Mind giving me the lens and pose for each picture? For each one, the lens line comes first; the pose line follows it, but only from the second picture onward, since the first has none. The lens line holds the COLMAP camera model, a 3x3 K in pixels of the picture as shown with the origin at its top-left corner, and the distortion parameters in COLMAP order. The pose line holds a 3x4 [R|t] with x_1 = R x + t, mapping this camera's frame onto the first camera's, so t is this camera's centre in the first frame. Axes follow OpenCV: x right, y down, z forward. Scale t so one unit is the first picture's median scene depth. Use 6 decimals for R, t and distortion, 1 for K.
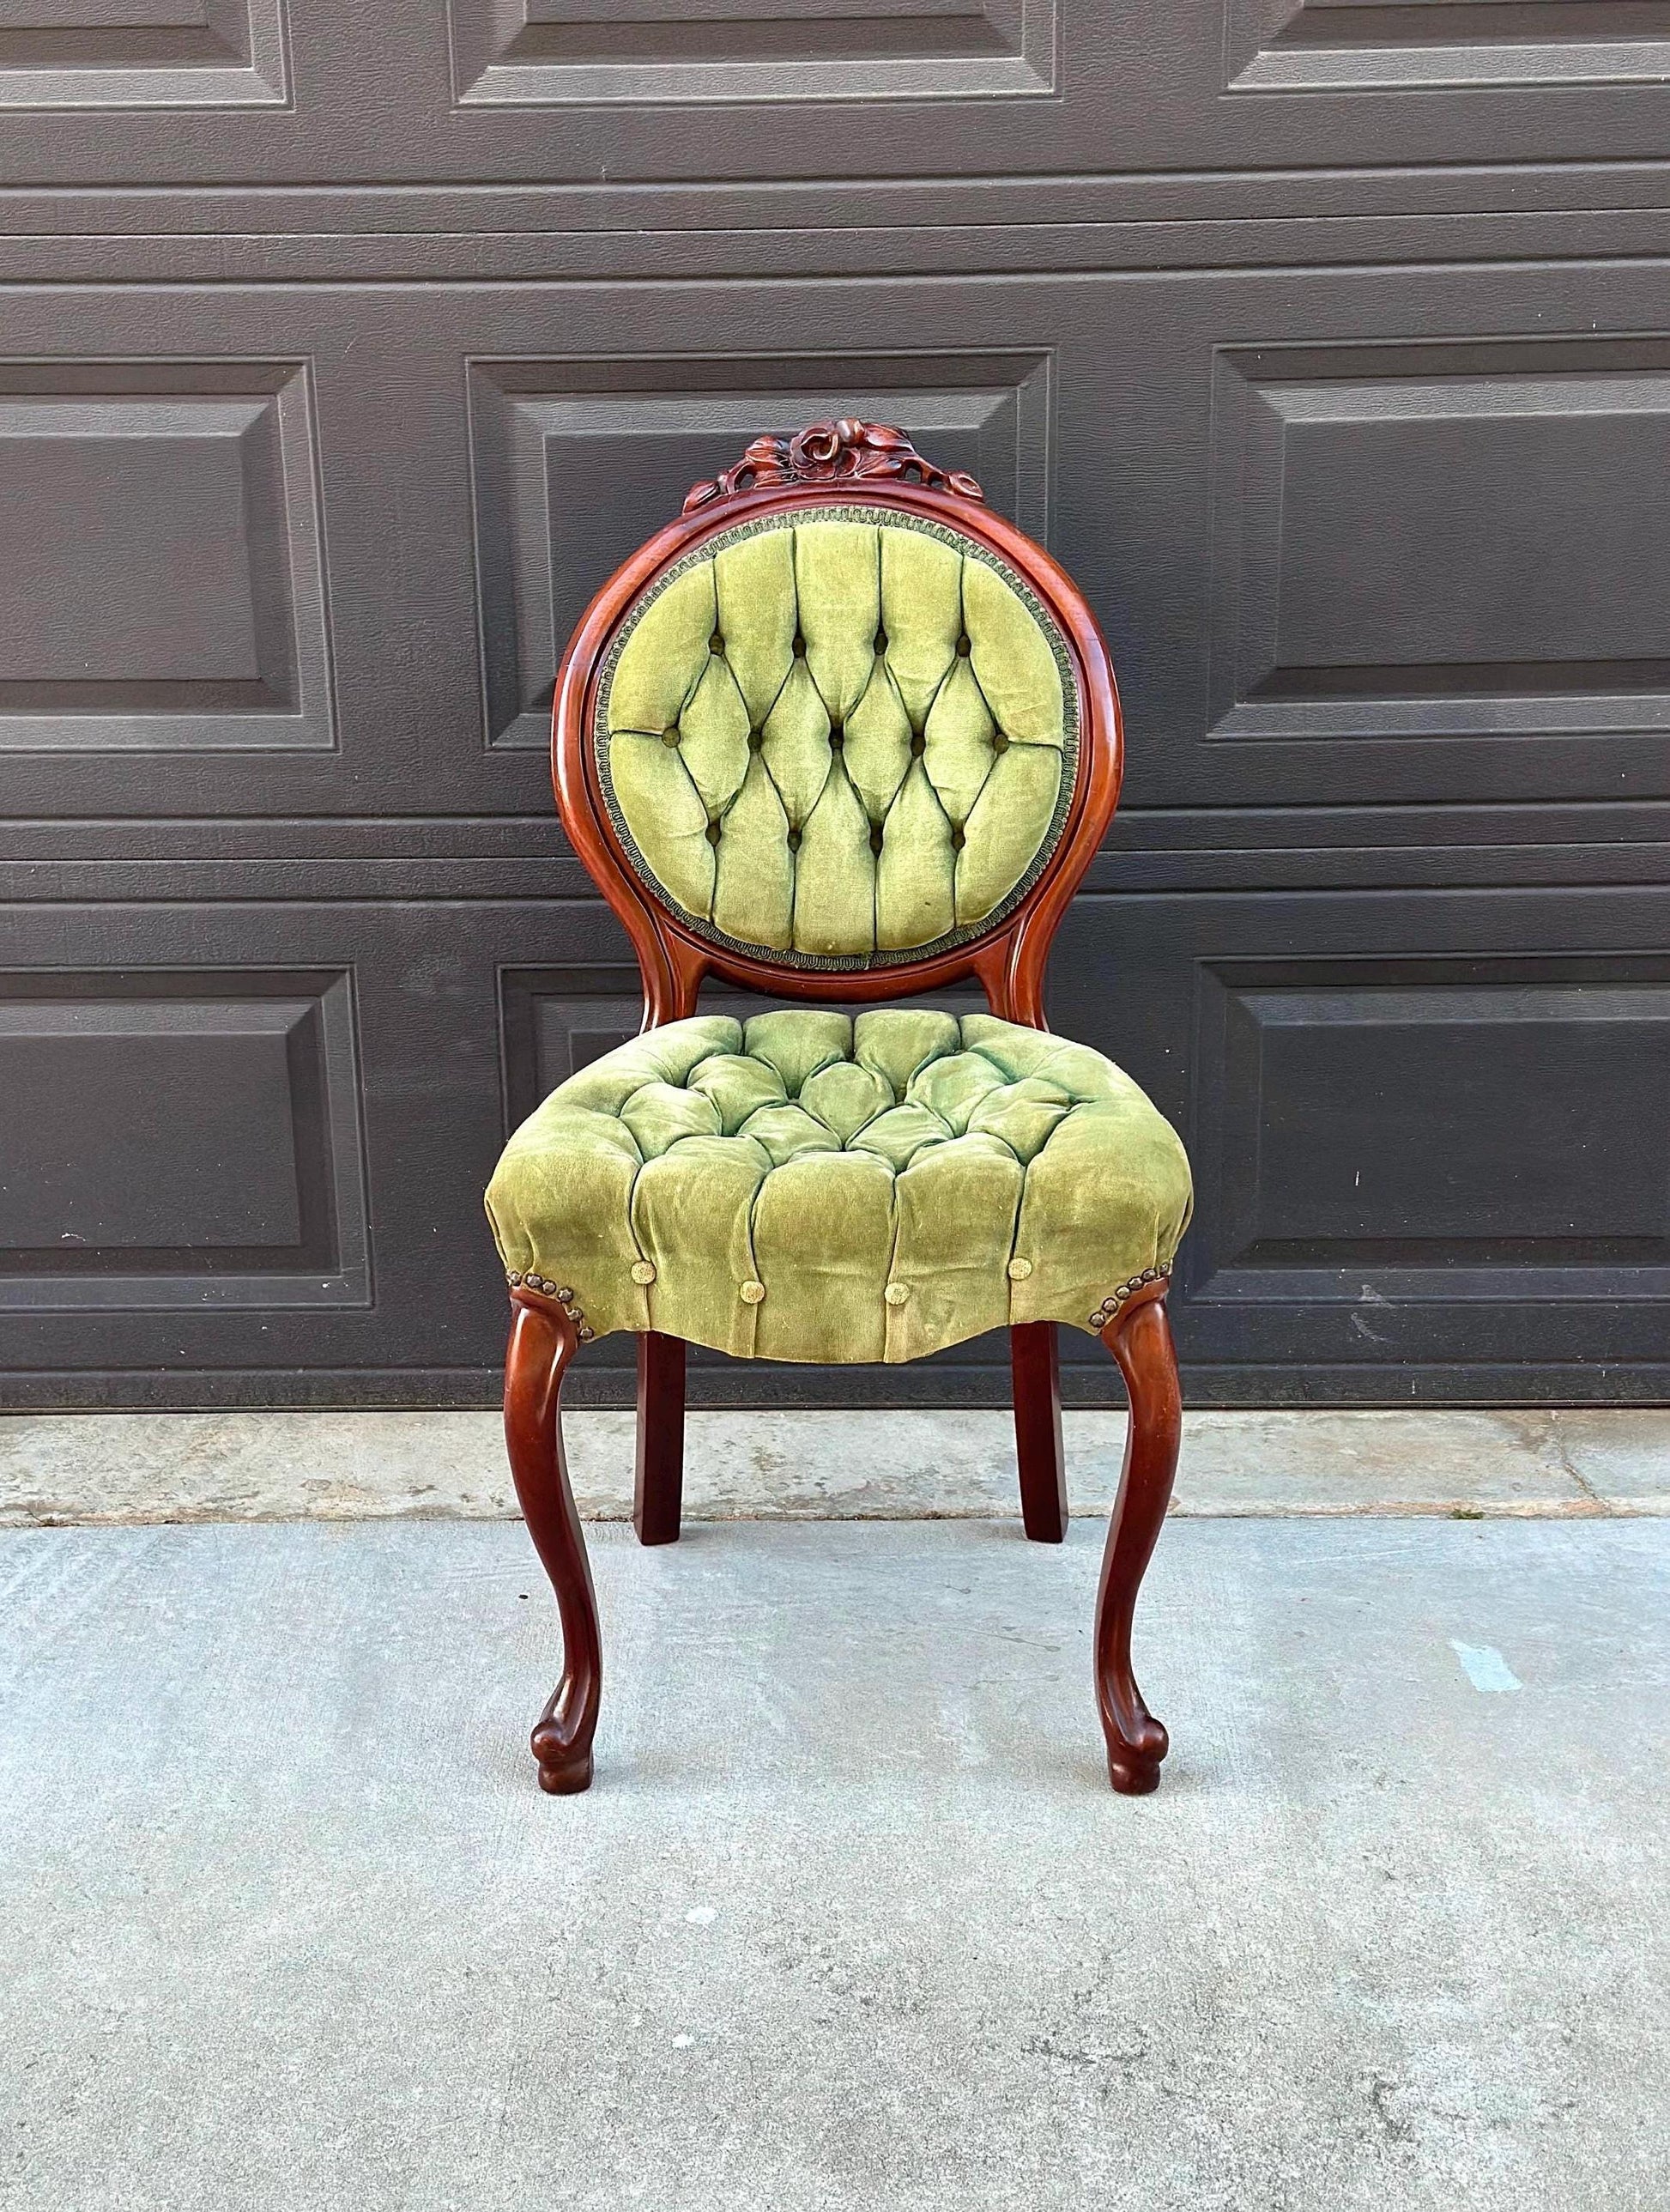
lens RADIAL K [[3305.7, 0, 808.3], [0, 3305.7, 1193.6], [0, 0, 1]] dist [0.146628, -0.013641]
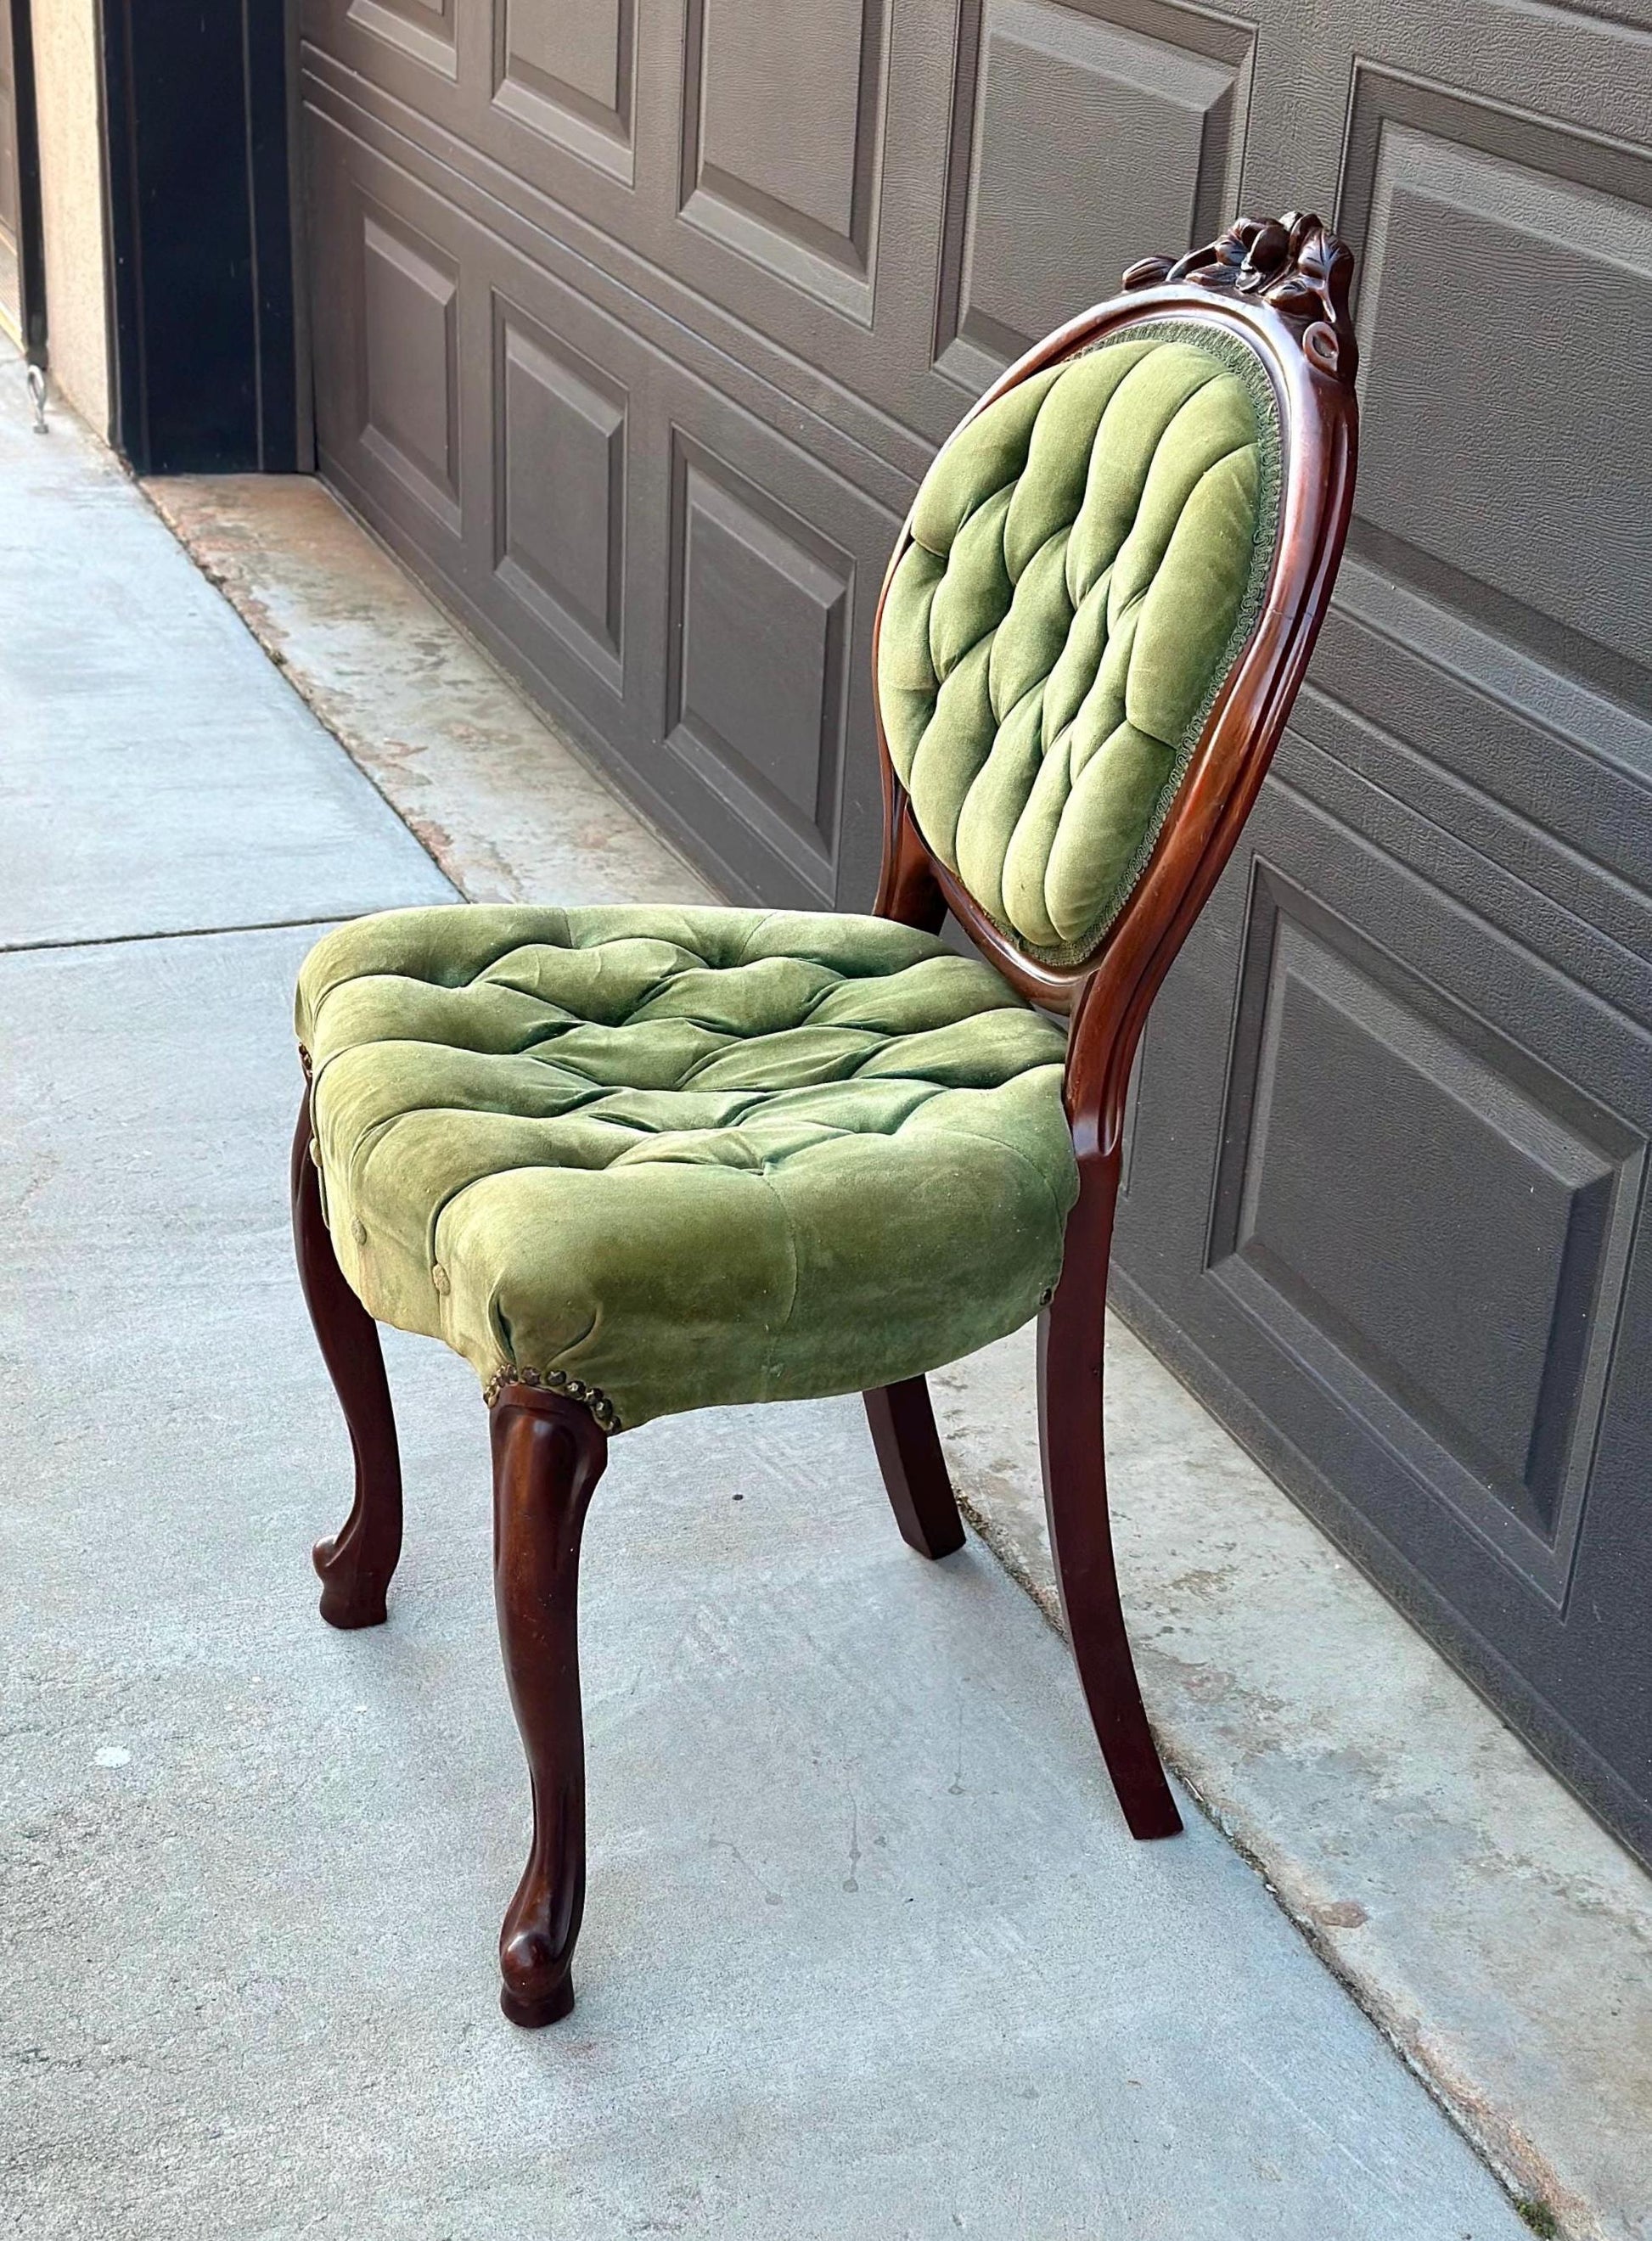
lens RADIAL K [[3523.2, 0, 828.8], [0, 3523.2, 1216.7], [0, 0, 1]] dist [0.157259, -0.052808]
pose [[0.379305, 0.437940, -0.815069, 0.673936], [-0.367288, 0.879786, 0.301789, -0.239607], [0.849251, 0.184895, 0.494557, 0.595481]]
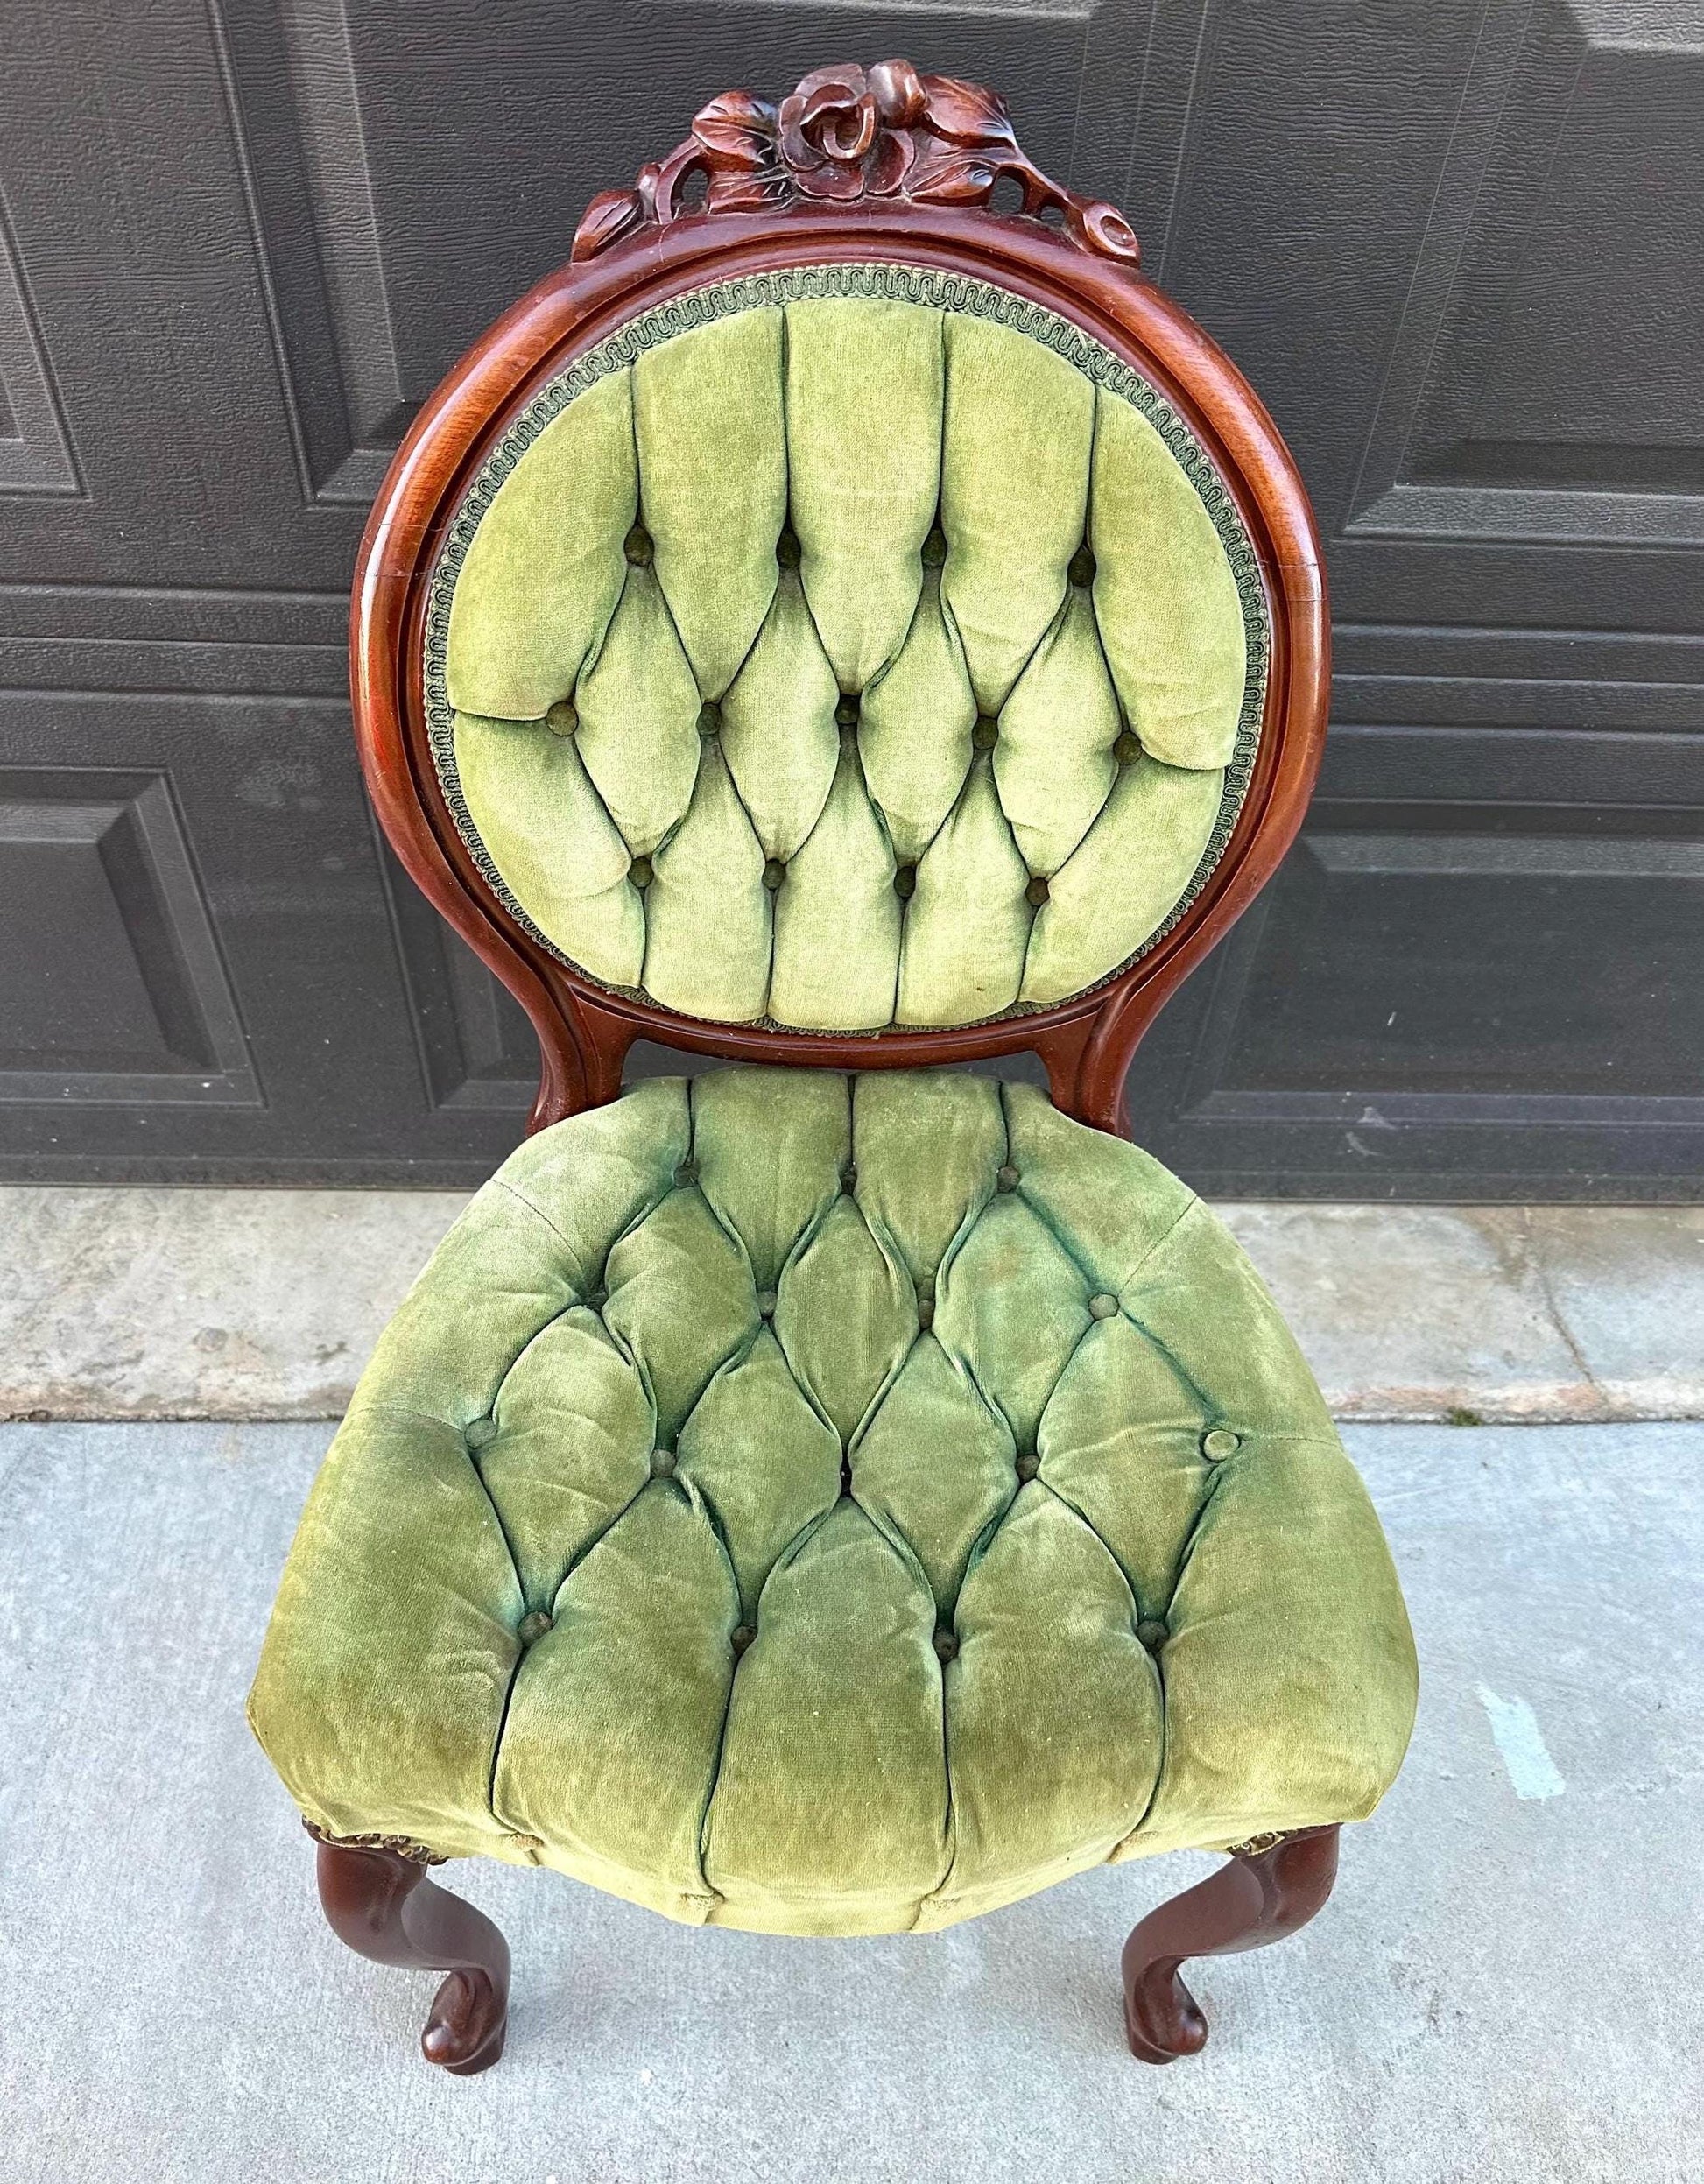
lens RADIAL K [[1705.7, 0, 860.8], [0, 1705.7, 1157.8], [0, 0, 1]] dist [0.095003, -0.166601]
pose [[0.996569, 0.008418, 0.082342, -0.013715], [-0.046703, 0.878518, 0.475421, -0.213196], [-0.068337, -0.477635, 0.875897, 0.695088]]
